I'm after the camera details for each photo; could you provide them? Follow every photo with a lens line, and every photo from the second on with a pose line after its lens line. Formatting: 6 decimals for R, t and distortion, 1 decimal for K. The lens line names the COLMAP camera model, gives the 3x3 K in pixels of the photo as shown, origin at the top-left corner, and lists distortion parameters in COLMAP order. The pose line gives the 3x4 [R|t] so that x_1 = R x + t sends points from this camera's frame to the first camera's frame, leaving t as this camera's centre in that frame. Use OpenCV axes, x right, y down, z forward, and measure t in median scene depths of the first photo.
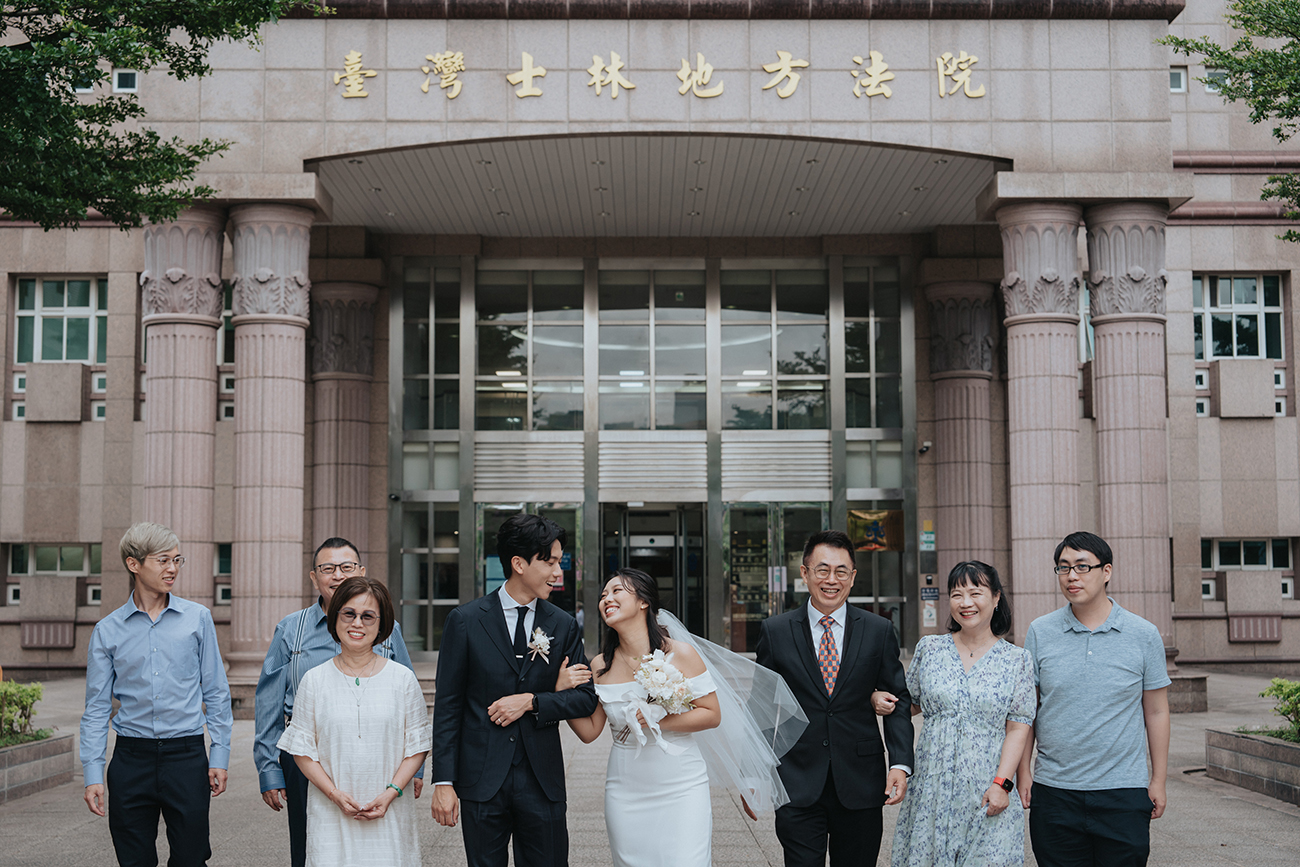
lens RADIAL K [[1921.6, 0, 650.0], [0, 1921.6, 433.5], [0, 0, 1]] dist [0.029218, -0.199352]
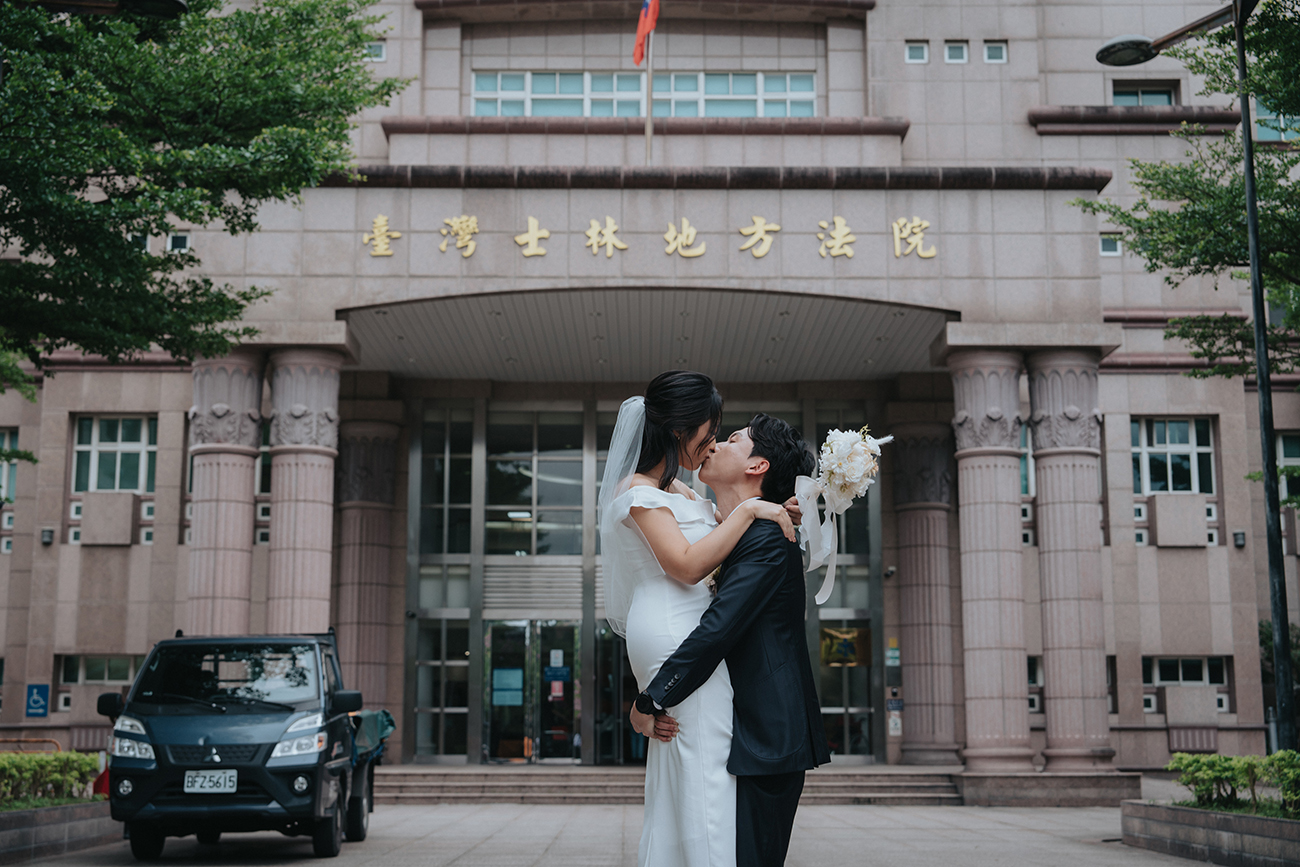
lens RADIAL K [[1799.5, 0, 636.0], [0, 1799.5, 434.5], [0, 0, 1]] dist [0.029004, 0.000227]
pose [[0.999944, 0.004079, -0.009775, 0.006623], [-0.004858, 0.996692, -0.081121, 0.013493], [0.009411, 0.081164, 0.996656, -0.043013]]
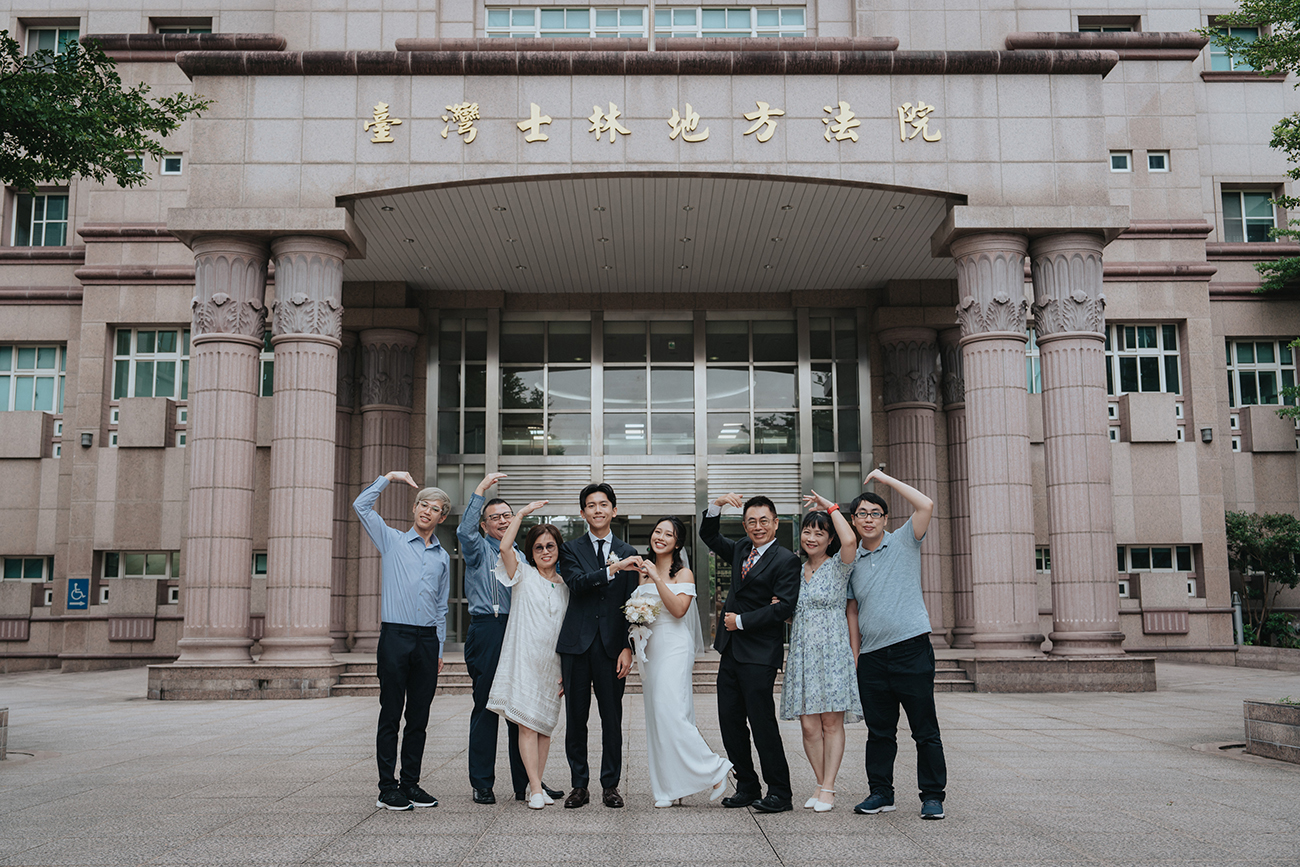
lens RADIAL K [[1327.9, 0, 647.1], [0, 1327.9, 434.8], [0, 0, 1]] dist [0.001641, 0.005509]
pose [[0.999985, -0.002407, -0.004888, 0.004264], [0.002130, 0.998437, -0.055846, 0.032682], [0.005015, 0.055835, 0.998427, 0.189755]]
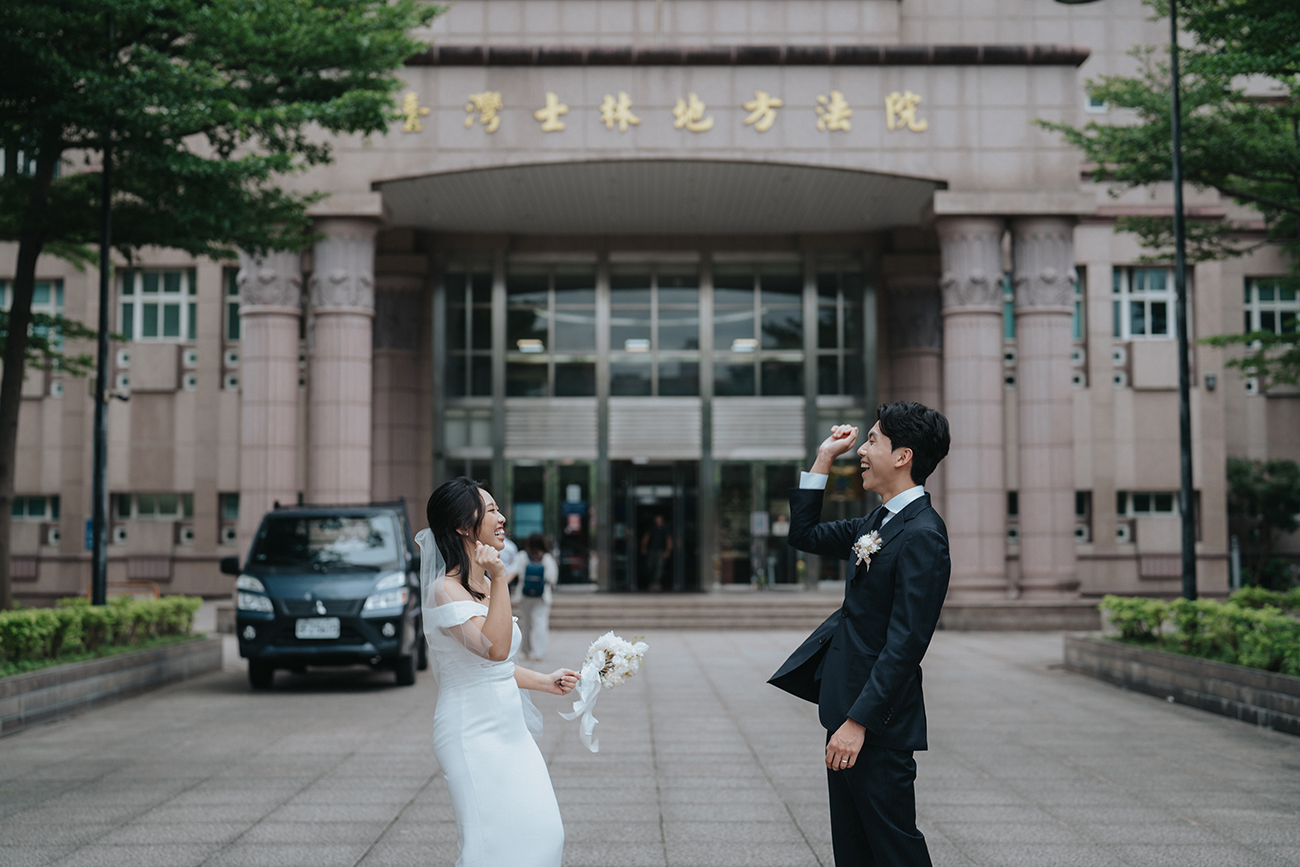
lens RADIAL K [[1878.3, 0, 630.2], [0, 1878.3, 430.4], [0, 0, 1]] dist [-0.001584, 0.019392]
pose [[0.999904, 0.001554, -0.013741, 0.002280], [-0.001206, 0.999679, 0.025310, -0.011474], [0.013776, -0.025291, 0.999585, -0.164367]]
